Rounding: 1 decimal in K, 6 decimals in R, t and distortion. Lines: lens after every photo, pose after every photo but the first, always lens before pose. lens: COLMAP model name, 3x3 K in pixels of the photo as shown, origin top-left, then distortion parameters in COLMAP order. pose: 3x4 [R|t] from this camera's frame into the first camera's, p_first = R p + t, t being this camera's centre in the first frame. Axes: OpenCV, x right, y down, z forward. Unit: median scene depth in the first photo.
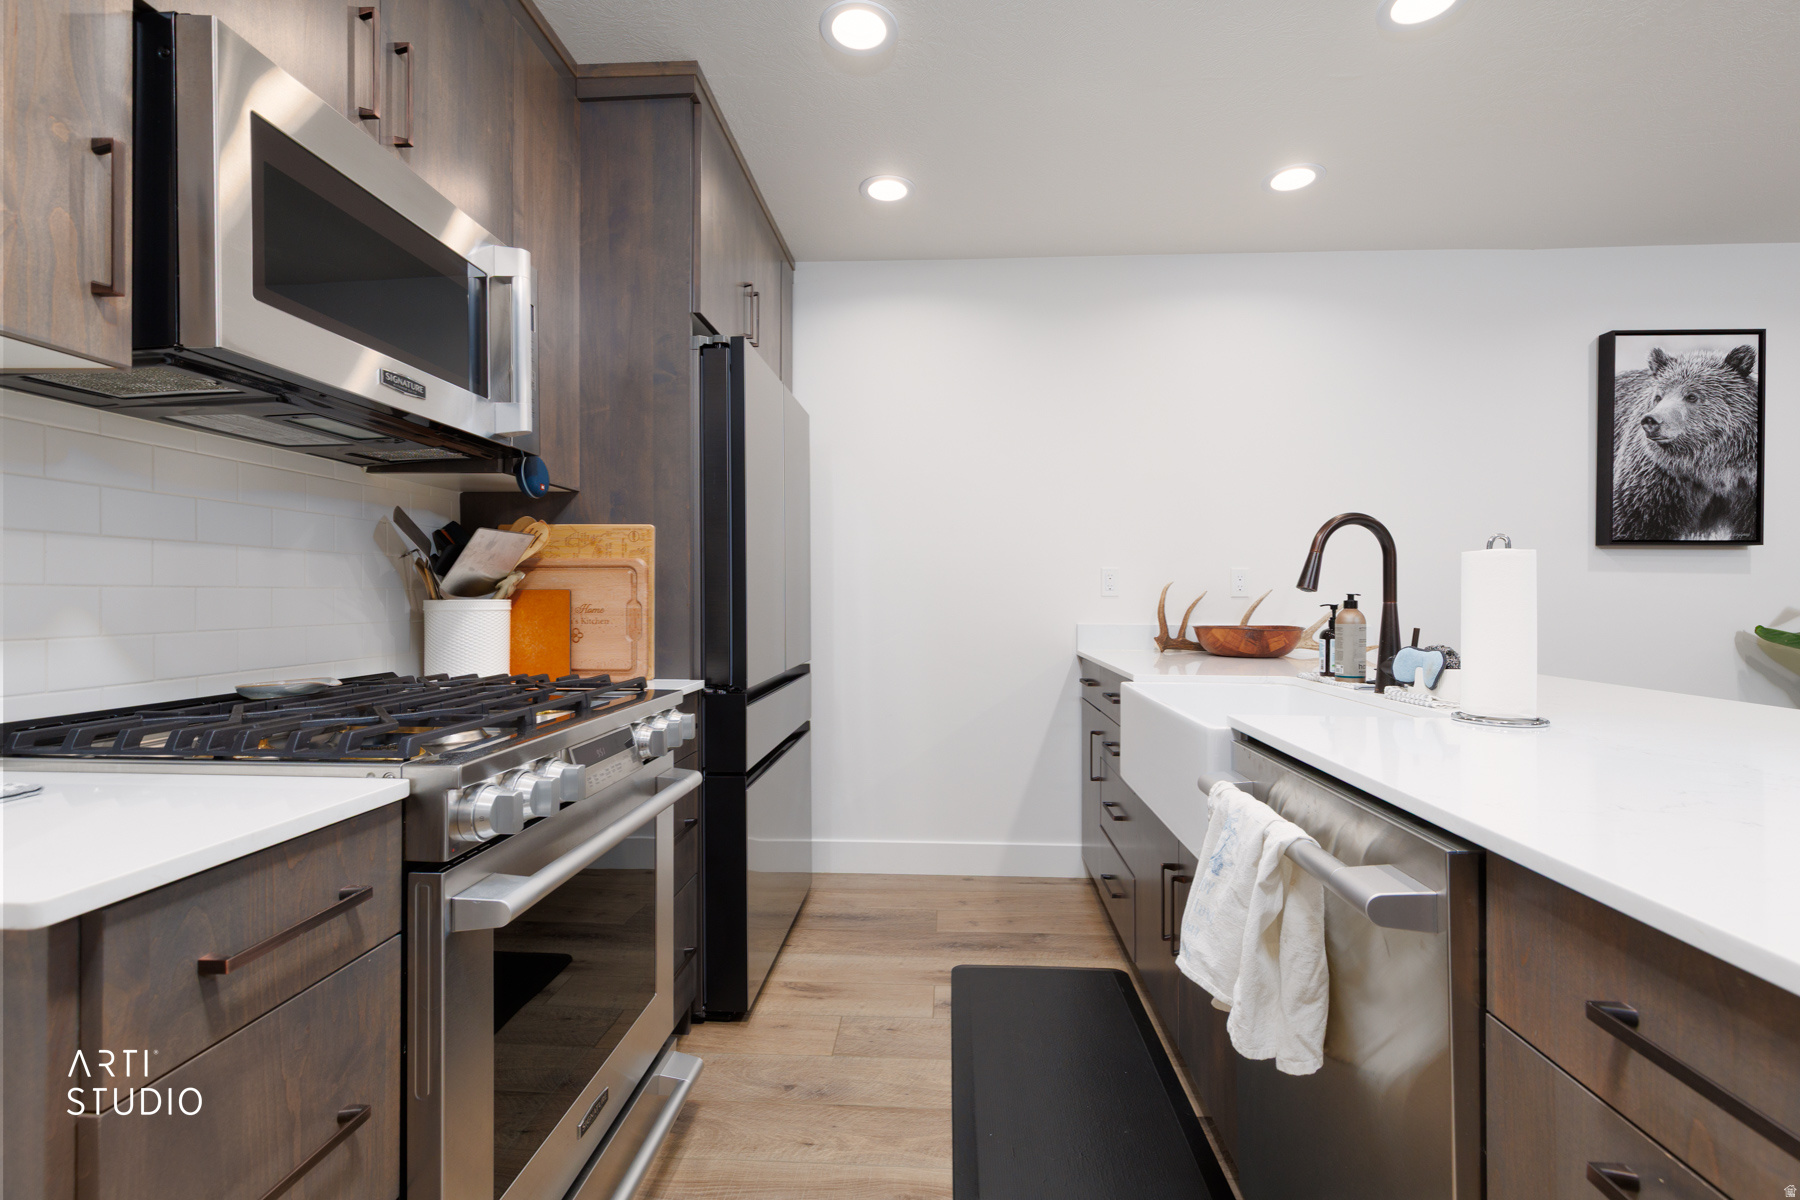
lens RADIAL K [[812.2, 0, 903.7], [0, 812.2, 597.4], [0, 0, 1]] dist [0.001803, -0.000712]
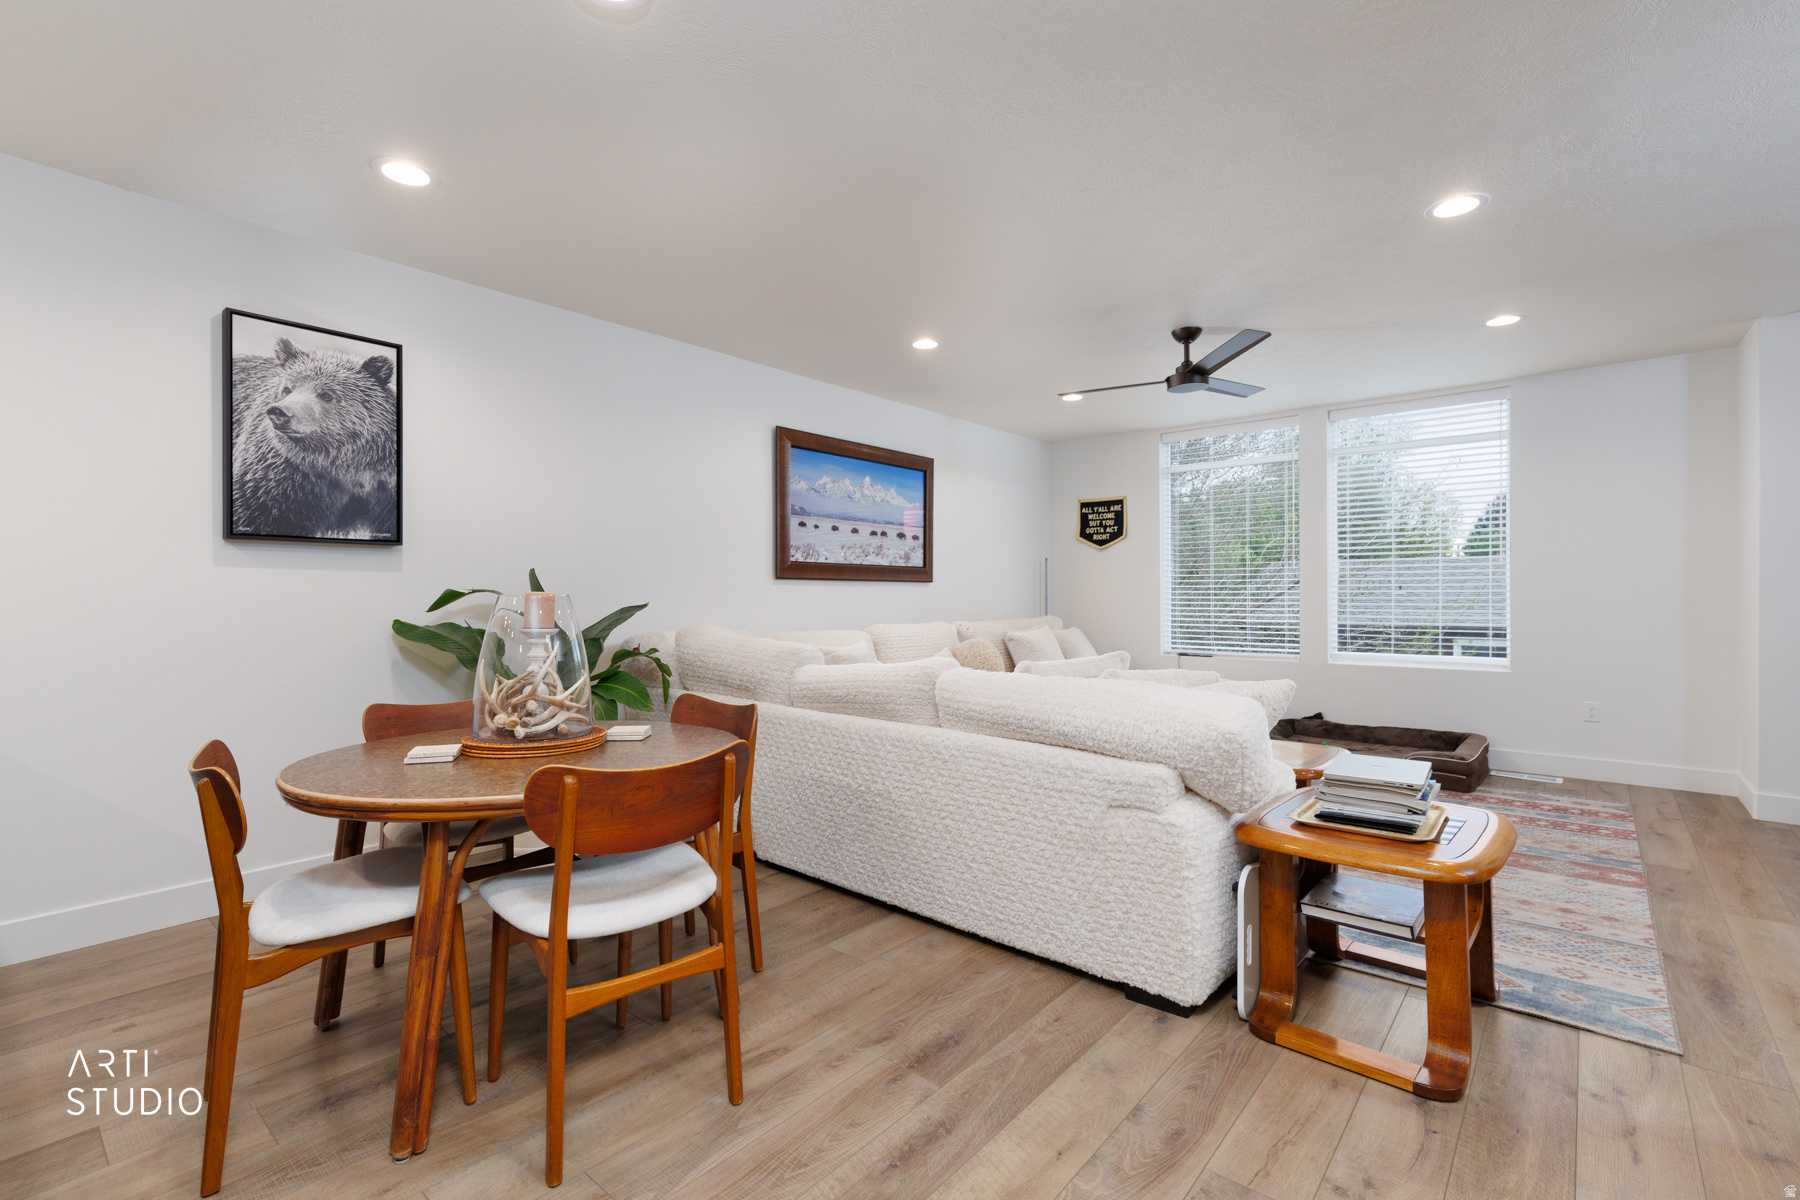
lens RADIAL K [[812.2, 0, 904.5], [0, 812.2, 600.1], [0, 0, 1]] dist [0.001803, -0.000712]
pose [[0.601545, -0.010206, 0.798774, 0.592813], [0.004651, 0.999946, 0.009274, 0.001001], [-0.798825, -0.001863, 0.601560, -0.178096]]
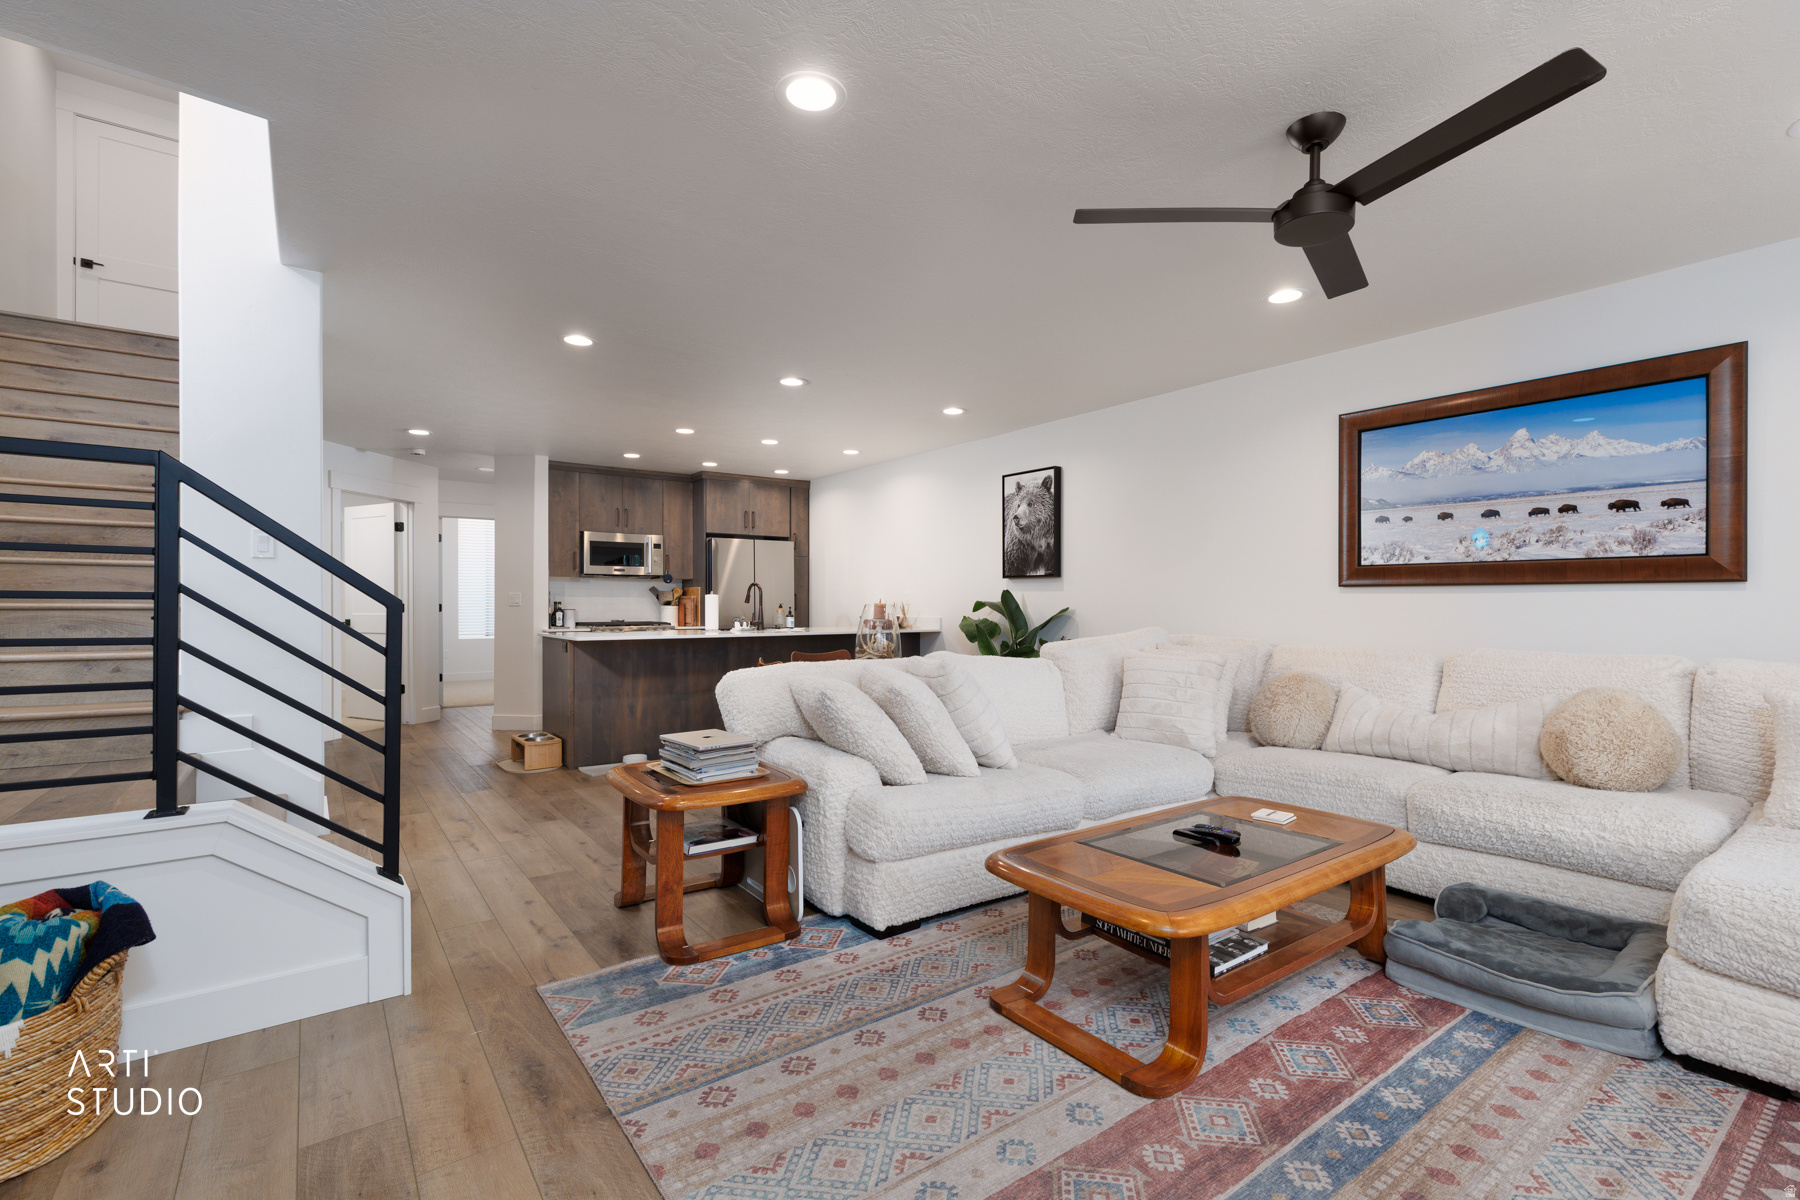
lens RADIAL K [[812.2, 0, 904.9], [0, 812.2, 602.6], [0, 0, 1]] dist [0.001803, -0.000712]
pose [[0.635480, -0.005416, -0.772098, 2.314466], [0.003168, 0.999985, -0.004407, 0.004691], [0.772111, 0.000355, 0.635488, -0.508528]]
